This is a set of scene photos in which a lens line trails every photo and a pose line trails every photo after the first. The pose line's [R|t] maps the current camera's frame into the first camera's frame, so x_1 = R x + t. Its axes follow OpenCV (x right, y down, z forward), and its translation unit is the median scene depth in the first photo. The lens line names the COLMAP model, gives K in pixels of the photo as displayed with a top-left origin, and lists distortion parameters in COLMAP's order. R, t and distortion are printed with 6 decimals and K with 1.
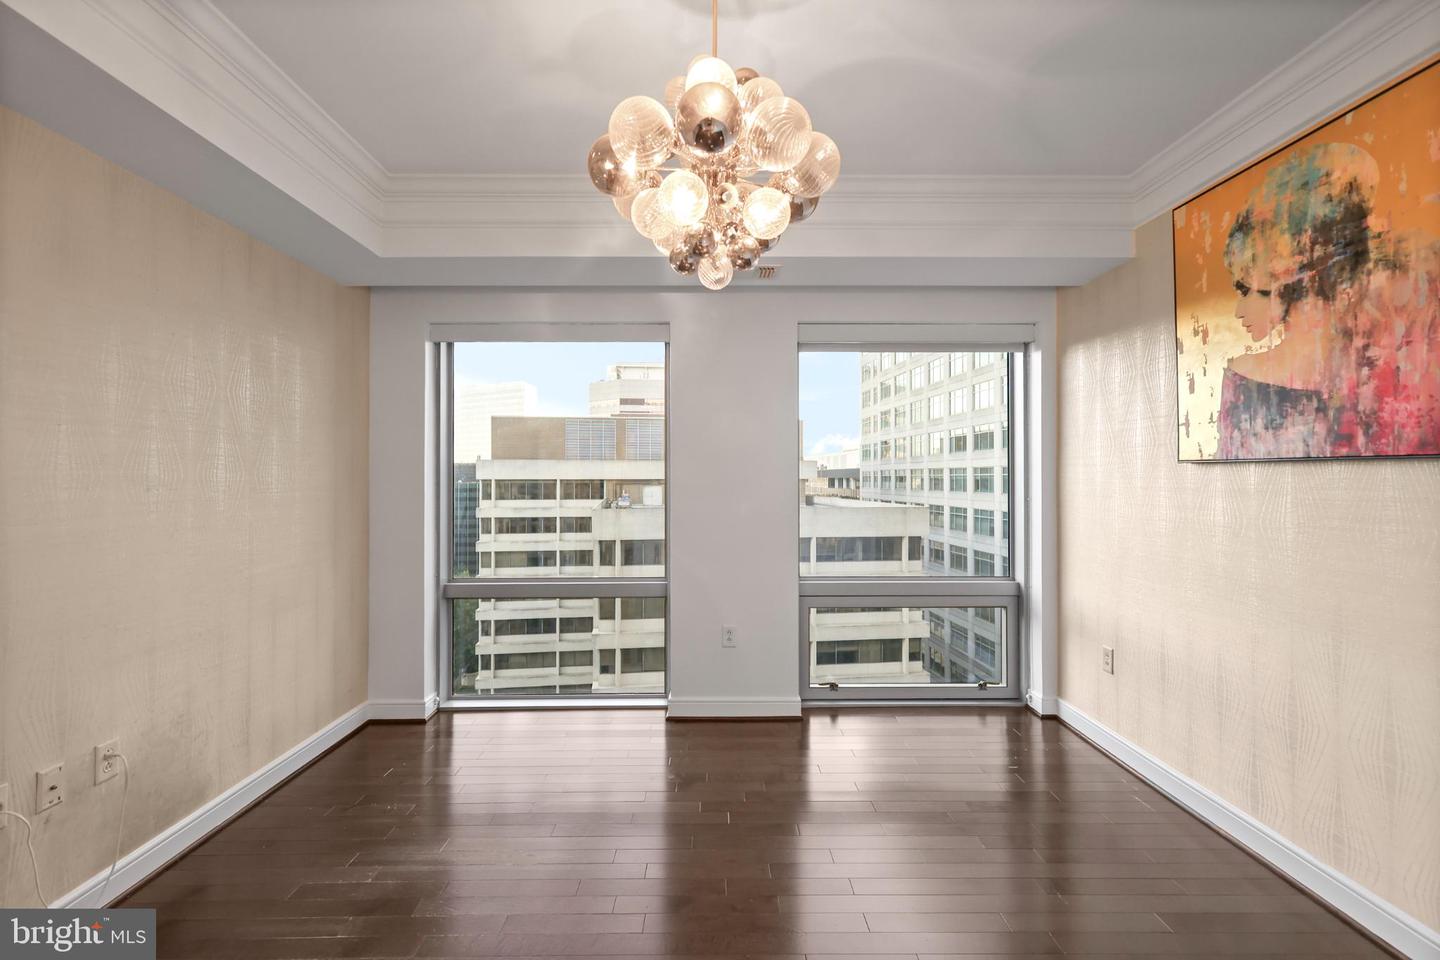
lens RADIAL K [[630.9, 0, 720.6], [0, 630.9, 472.1], [0, 0, 1]] dist [0.000673, -0.000384]
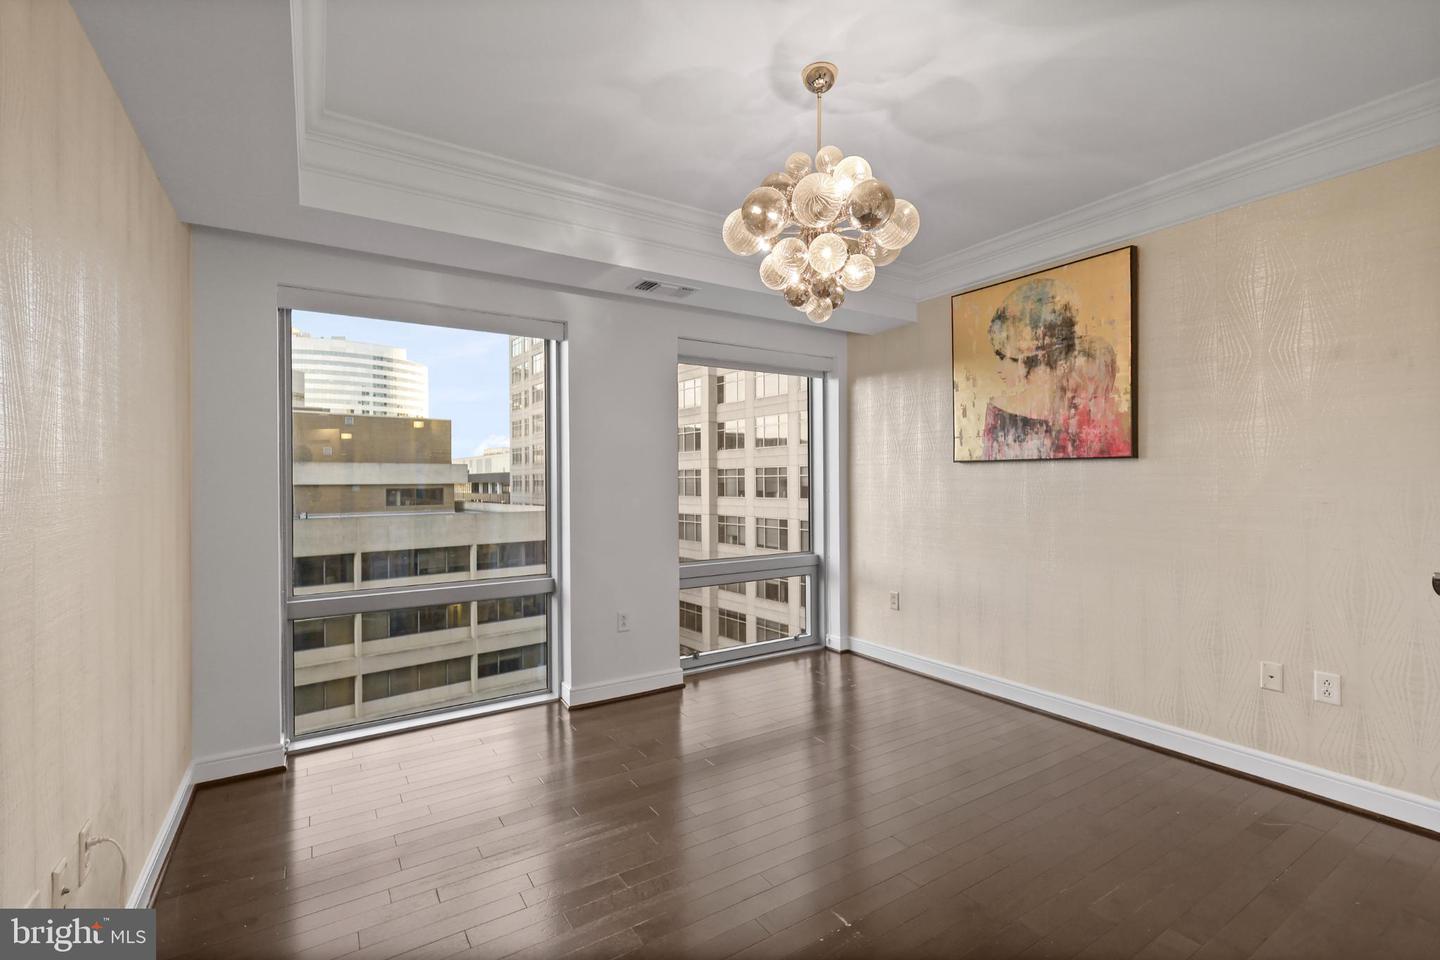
lens RADIAL K [[629.2, 0, 721.6], [0, 629.2, 480.2], [0, 0, 1]] dist [0.002073, 0.000203]
pose [[0.848392, -0.003791, 0.529355, -0.641599], [0.000894, 0.999983, 0.005728, 0.022216], [-0.529368, -0.004386, 0.848381, 0.000387]]
